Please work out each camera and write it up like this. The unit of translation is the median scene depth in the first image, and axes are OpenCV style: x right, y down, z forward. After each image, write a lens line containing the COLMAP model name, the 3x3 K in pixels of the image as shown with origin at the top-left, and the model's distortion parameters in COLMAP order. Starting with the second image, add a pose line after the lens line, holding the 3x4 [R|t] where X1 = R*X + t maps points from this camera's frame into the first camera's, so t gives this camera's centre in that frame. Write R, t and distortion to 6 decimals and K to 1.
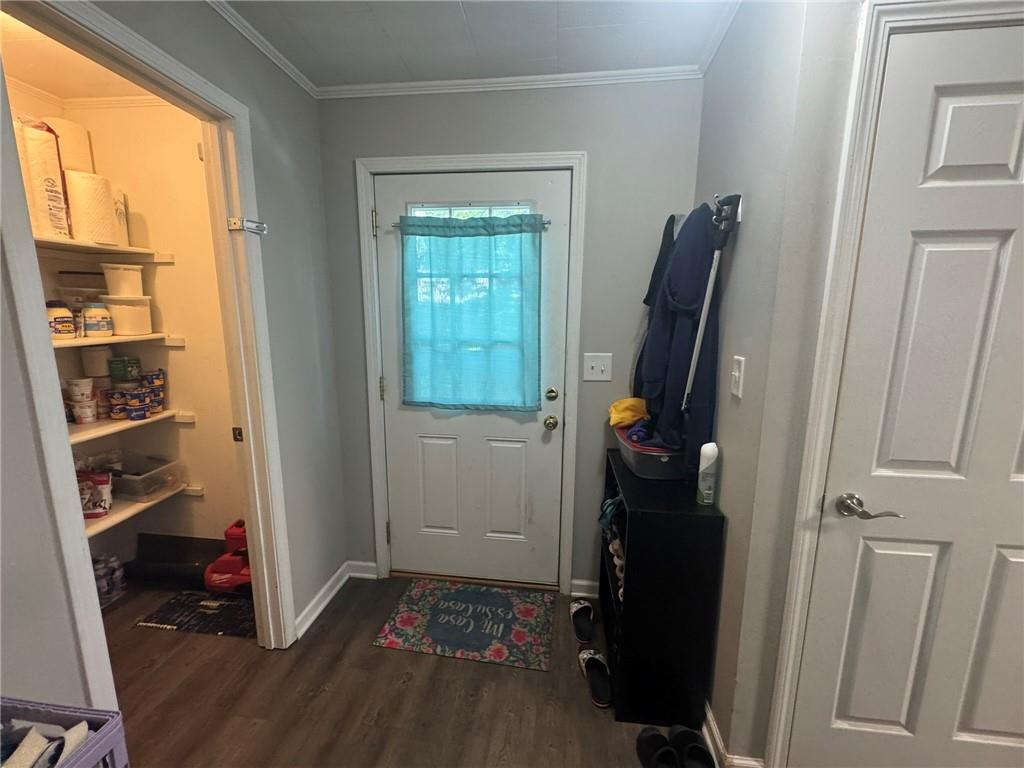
lens RADIAL K [[411.9, 0, 512.9], [0, 411.9, 384.3], [0, 0, 1]] dist [-0.002198, -0.000025]
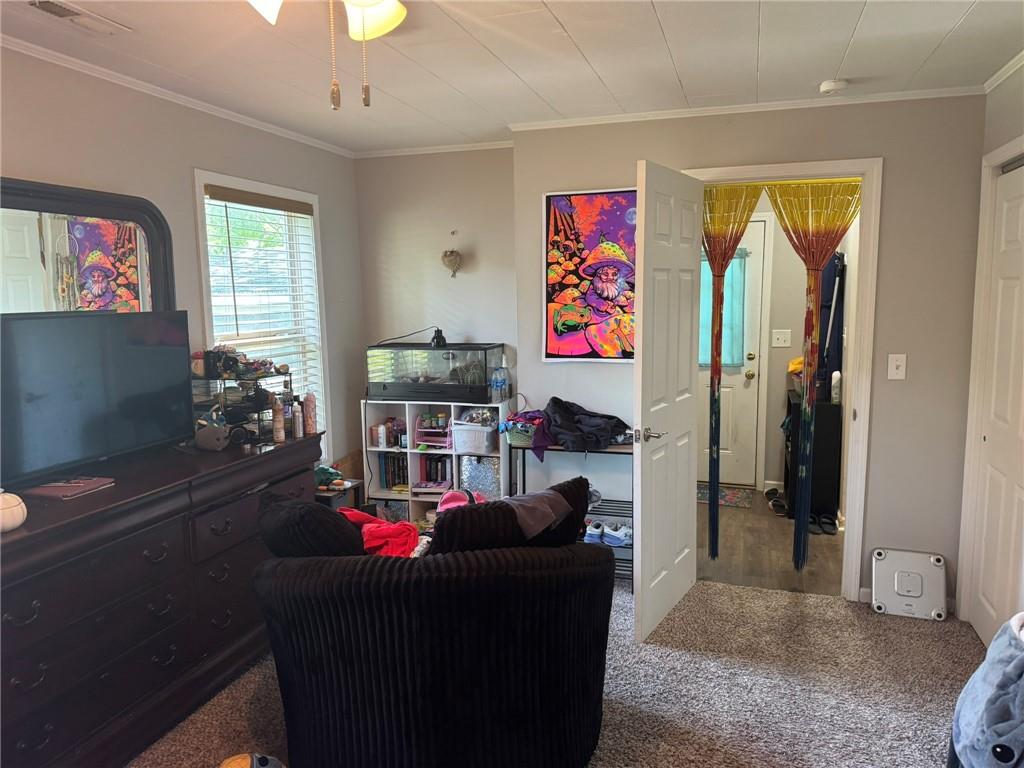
lens RADIAL K [[710.8, 0, 511.7], [0, 710.8, 382.7], [0, 0, 1]] dist [0.011930, -0.012321]
pose [[0.980593, 0.005253, -0.195982, -0.271166], [-0.012418, 0.999298, -0.035349, 0.235058], [0.195659, 0.037097, 0.979970, -1.861694]]
